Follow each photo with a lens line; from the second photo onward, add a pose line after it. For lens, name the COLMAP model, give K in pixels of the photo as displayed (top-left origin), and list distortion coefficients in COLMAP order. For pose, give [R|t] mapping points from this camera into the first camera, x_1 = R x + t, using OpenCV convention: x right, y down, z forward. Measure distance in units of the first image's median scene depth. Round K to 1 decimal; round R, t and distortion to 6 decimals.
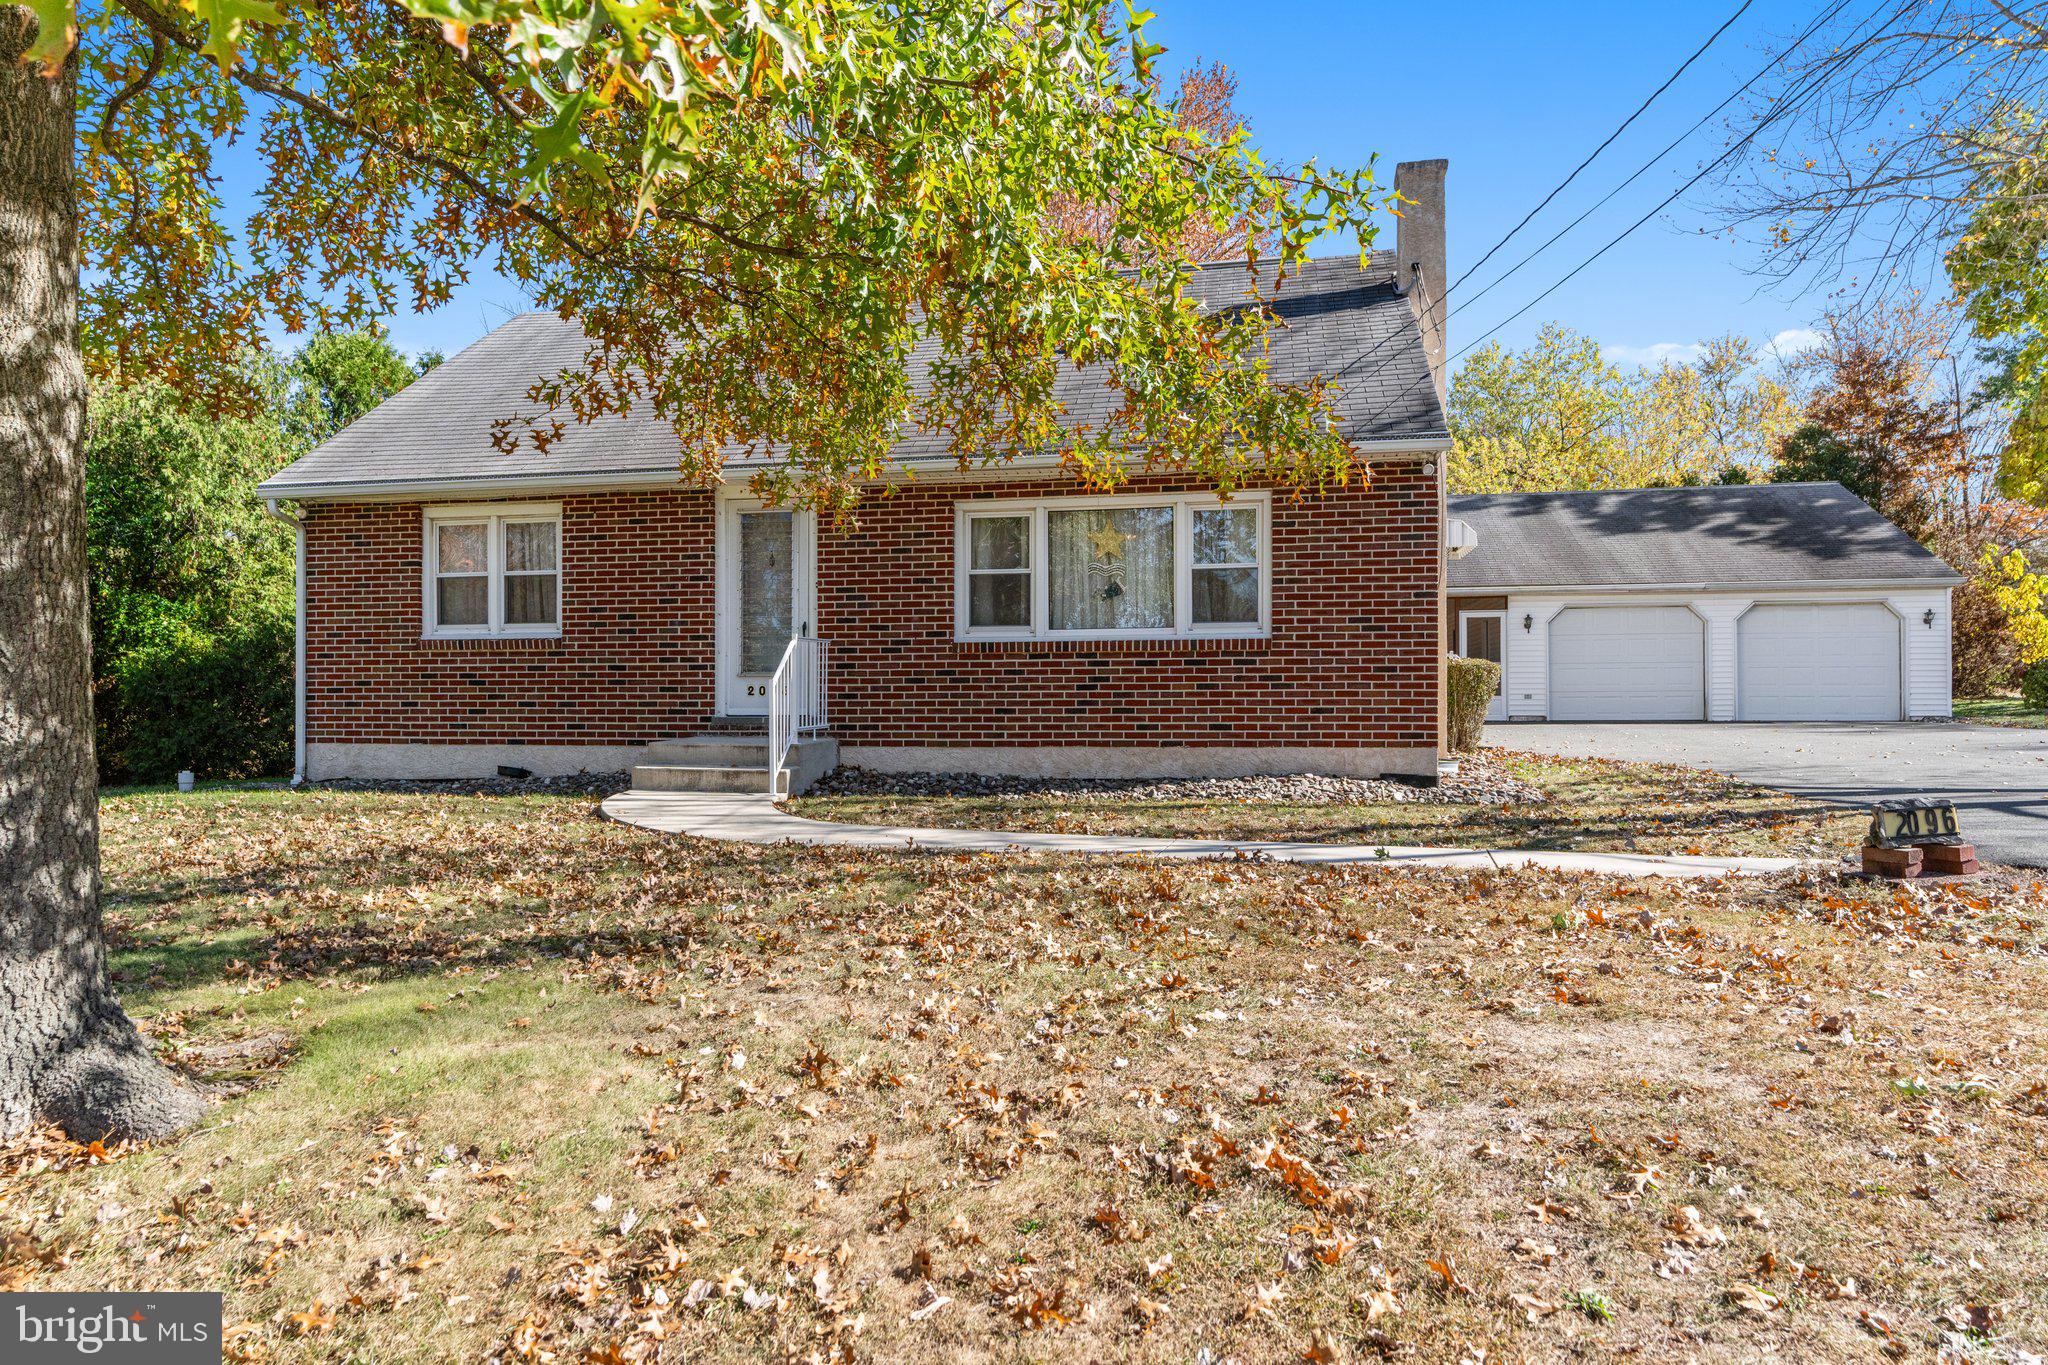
lens RADIAL K [[1237.1, 0, 1024.0], [0, 1237.1, 682.5], [0, 0, 1]] dist [0.001073, -0.000343]
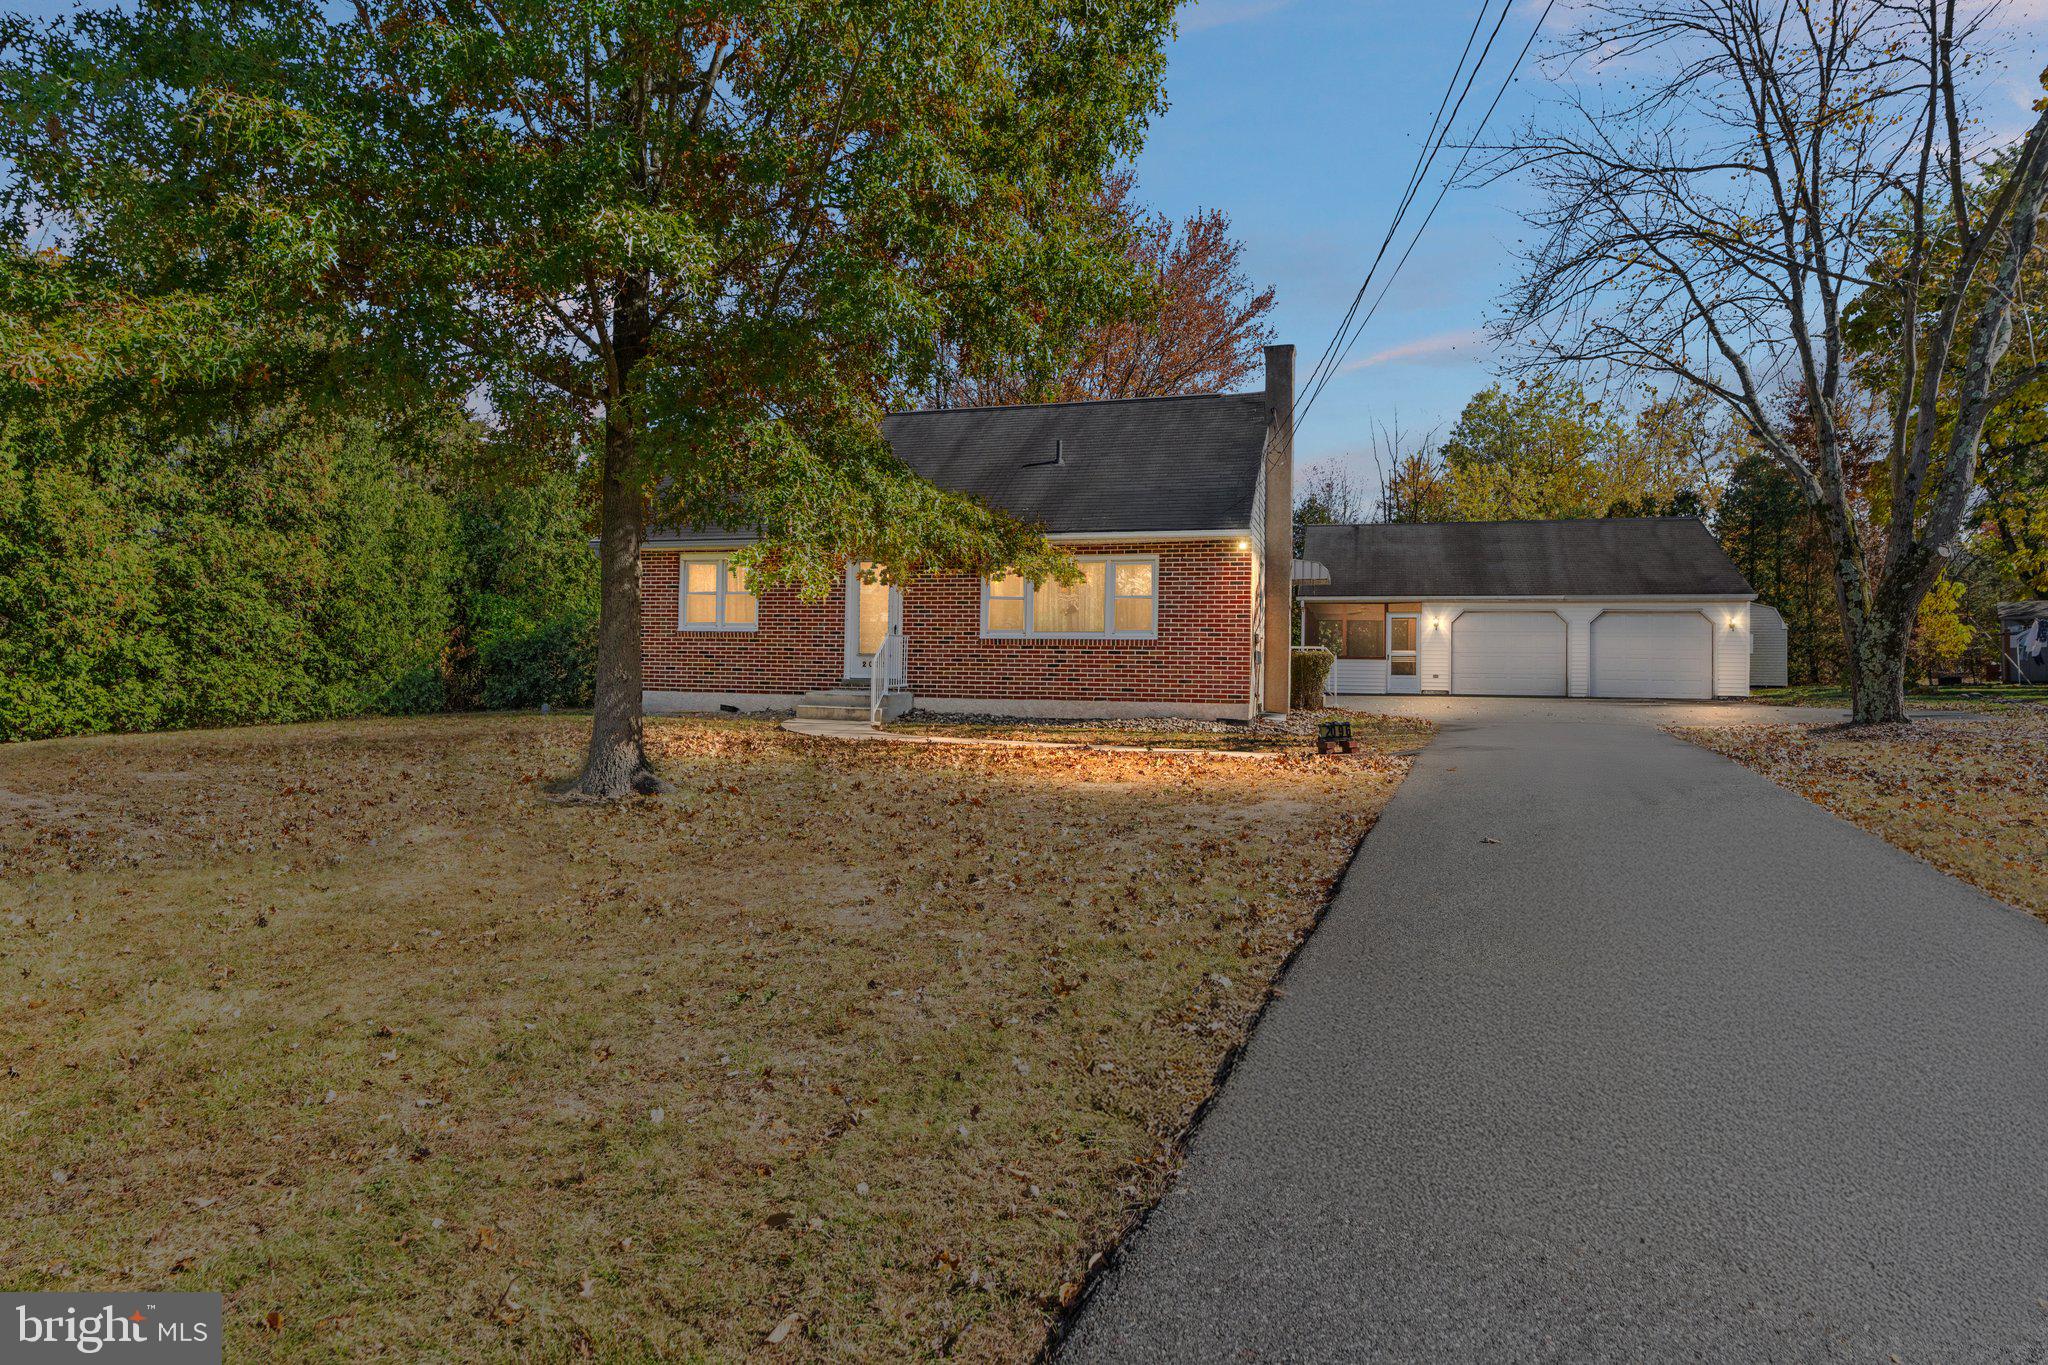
lens RADIAL K [[1145.3, 0, 1024.0], [0, 1145.3, 682.5], [0, 0, 1]] dist [0.000934, 0.000210]
pose [[0.994207, 0.019792, -0.105648, 0.158801], [-0.017198, 0.999529, 0.025407, -0.011138], [0.106101, -0.023443, 0.994079, -0.526453]]
